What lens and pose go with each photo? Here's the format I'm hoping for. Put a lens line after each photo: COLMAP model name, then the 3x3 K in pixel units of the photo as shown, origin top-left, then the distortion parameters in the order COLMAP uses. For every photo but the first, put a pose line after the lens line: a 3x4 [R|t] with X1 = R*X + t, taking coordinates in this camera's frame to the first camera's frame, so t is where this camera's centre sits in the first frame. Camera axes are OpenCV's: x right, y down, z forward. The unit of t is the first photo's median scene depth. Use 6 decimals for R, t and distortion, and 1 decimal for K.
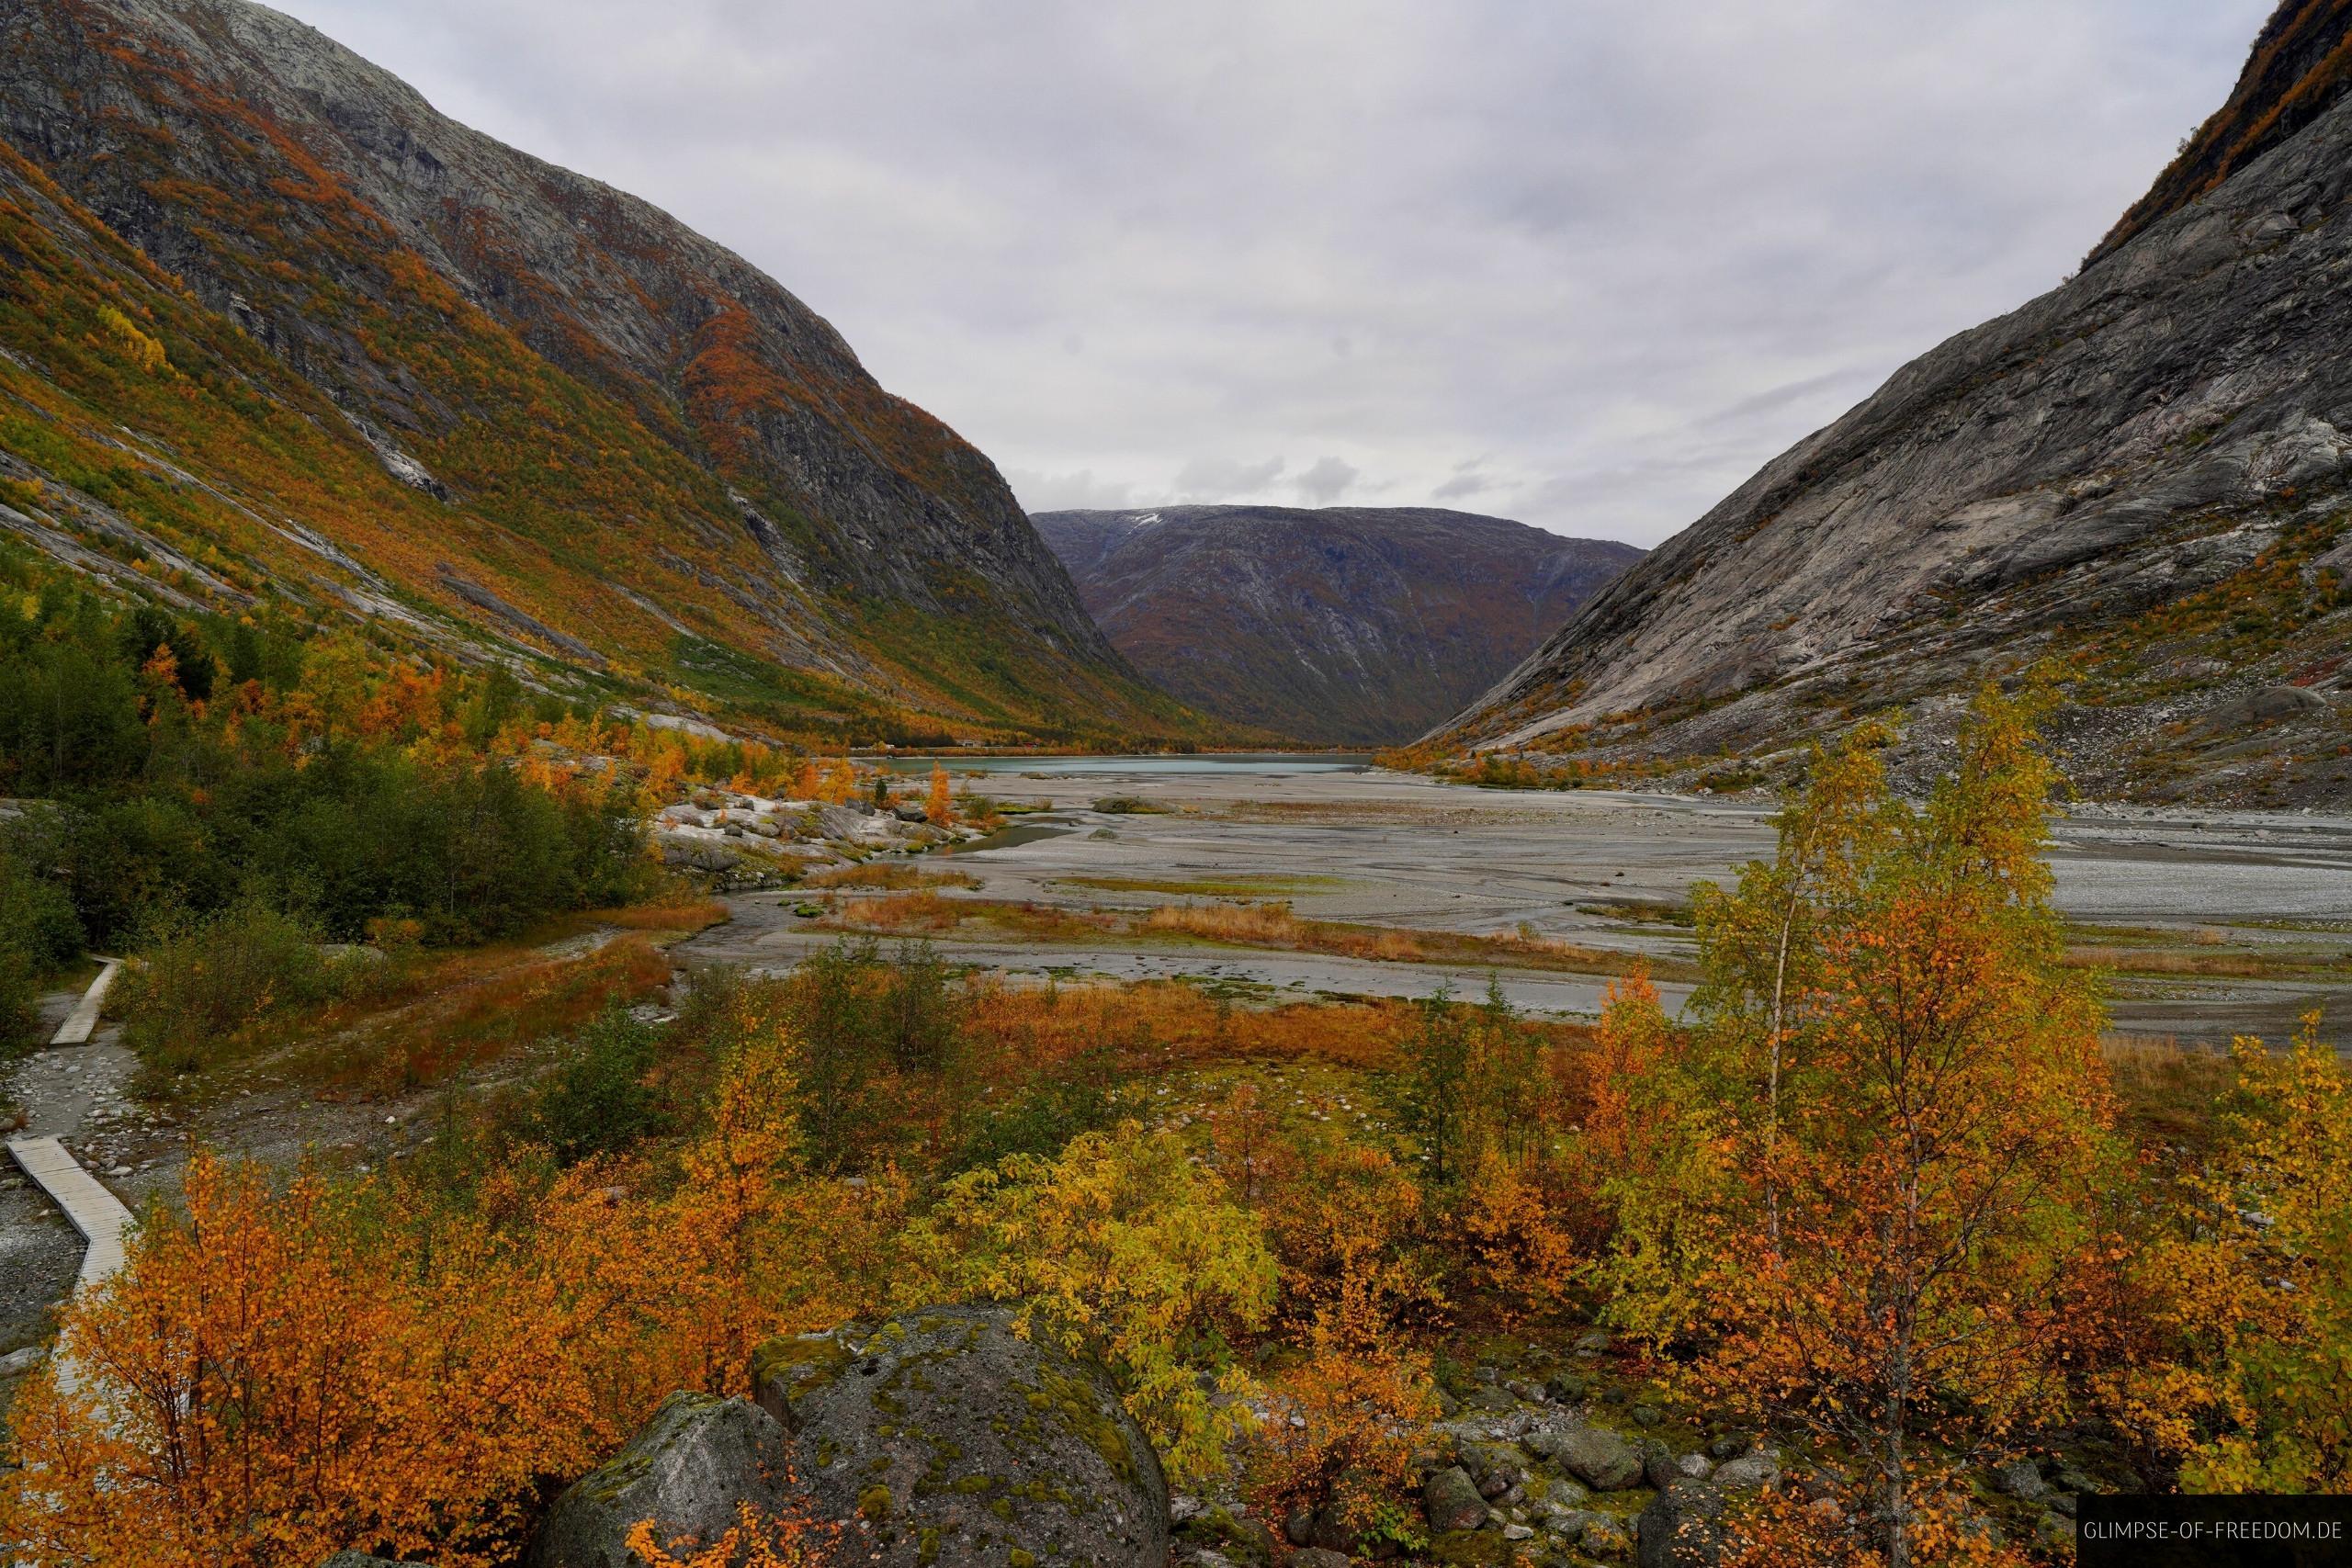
lens RADIAL K [[1613.4, 0, 1171.9], [0, 1613.4, 778.3], [0, 0, 1]] dist [0.001905, -0.003441]
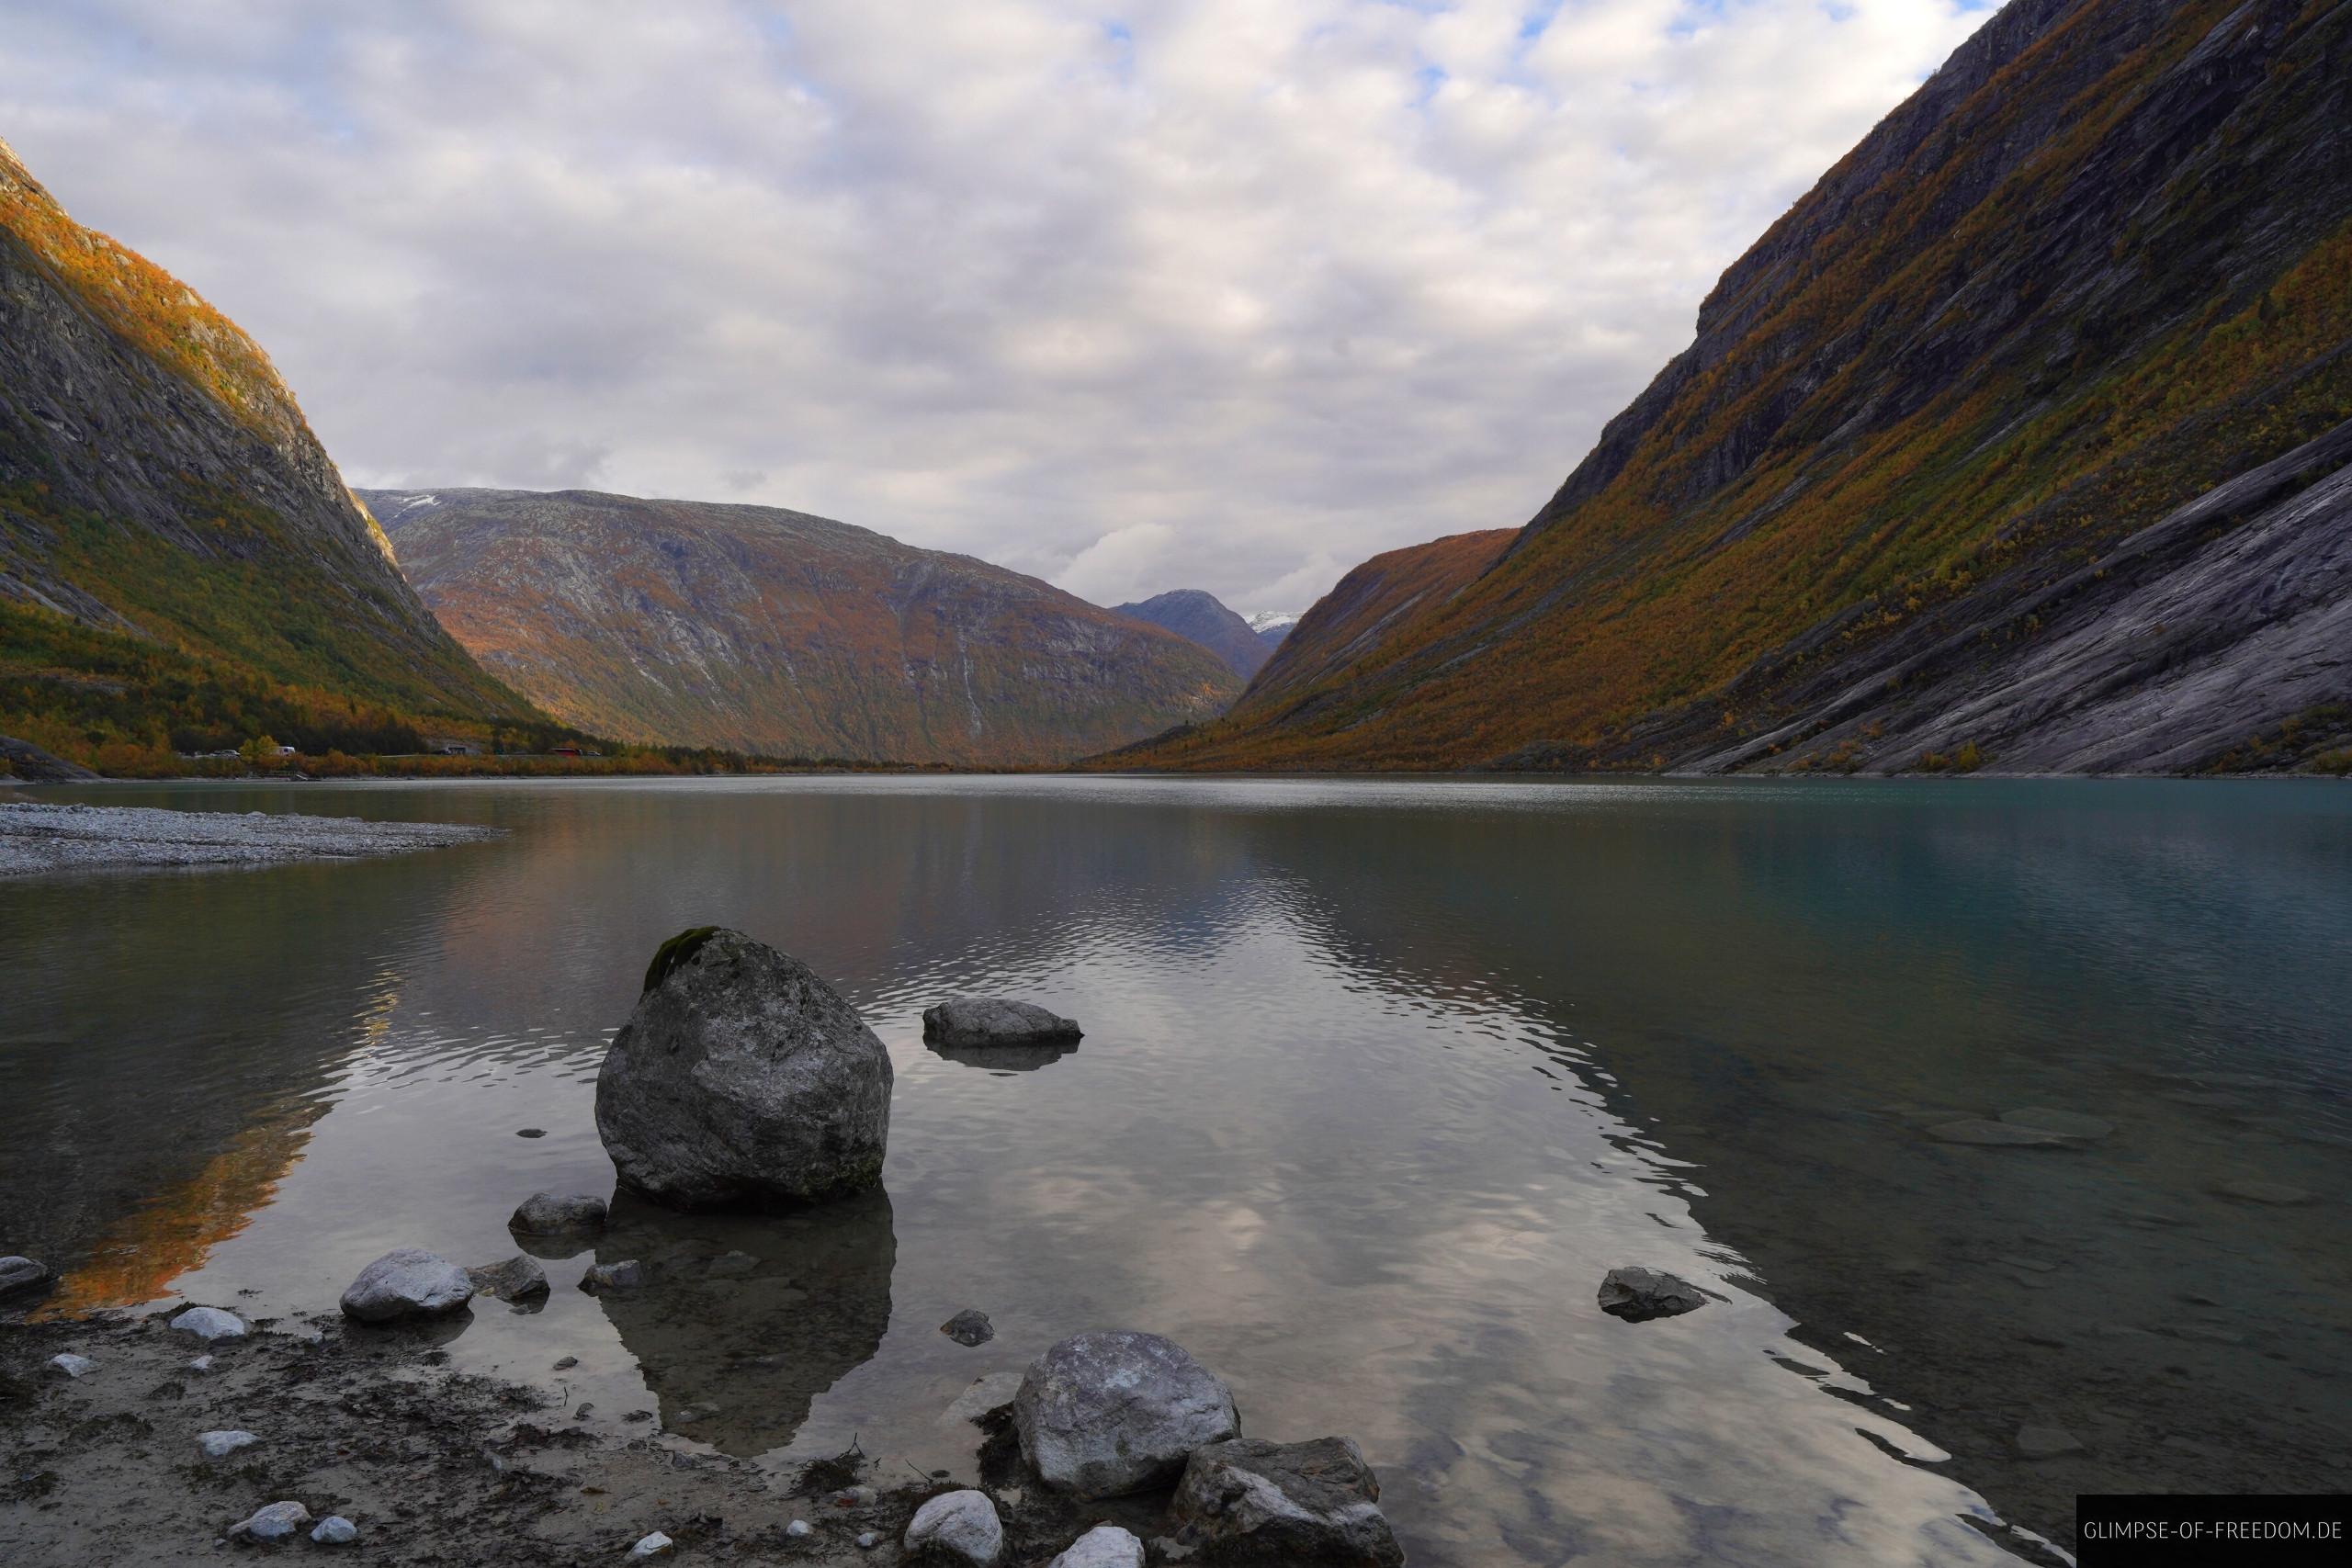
lens RADIAL K [[1613.4, 0, 1178.0], [0, 1613.4, 777.1], [0, 0, 1]] dist [0.001905, -0.003441]
pose [[0.902372, -0.009172, 0.430860, -0.110534], [0.016651, 0.999769, -0.013591, -0.003592], [-0.430635, 0.019438, 0.902317, 0.419073]]
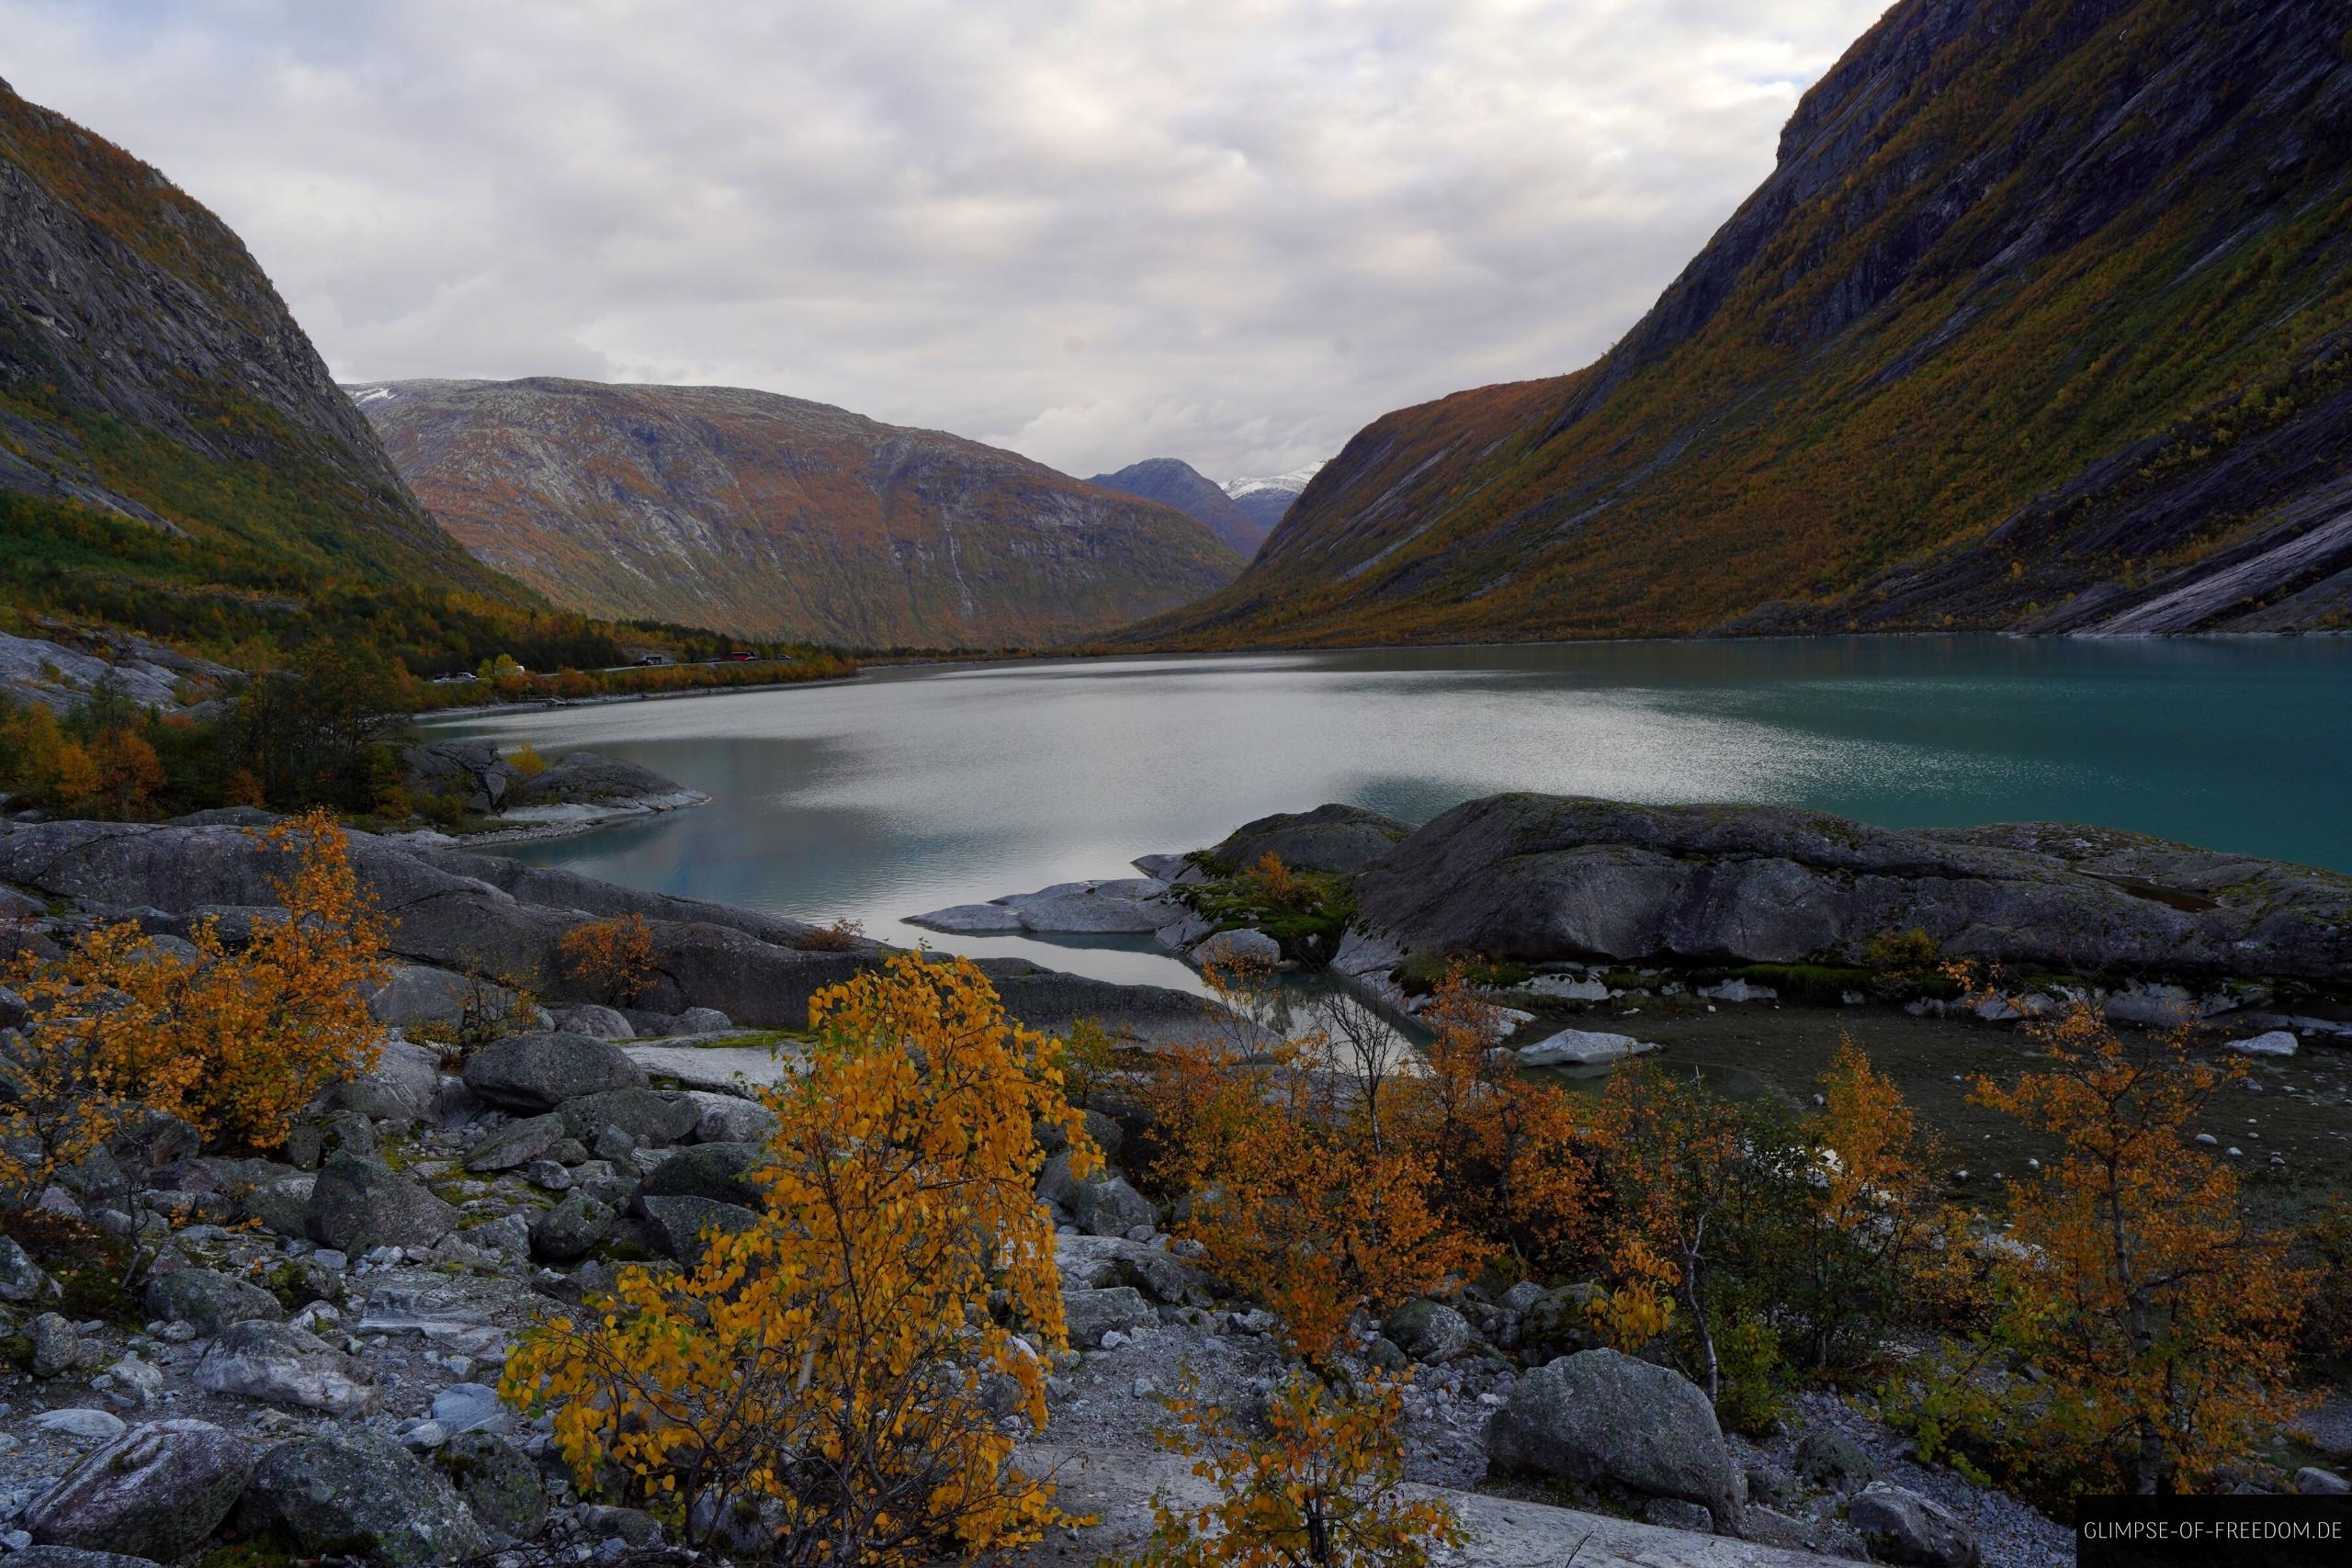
lens RADIAL K [[1613.4, 0, 1178.3], [0, 1613.4, 777.7], [0, 0, 1]] dist [0.001905, -0.003441]
pose [[0.892055, -0.079883, 0.444811, -0.151048], [0.055988, 0.996206, 0.066624, -0.009207], [-0.448445, -0.034528, 0.893143, 0.476191]]
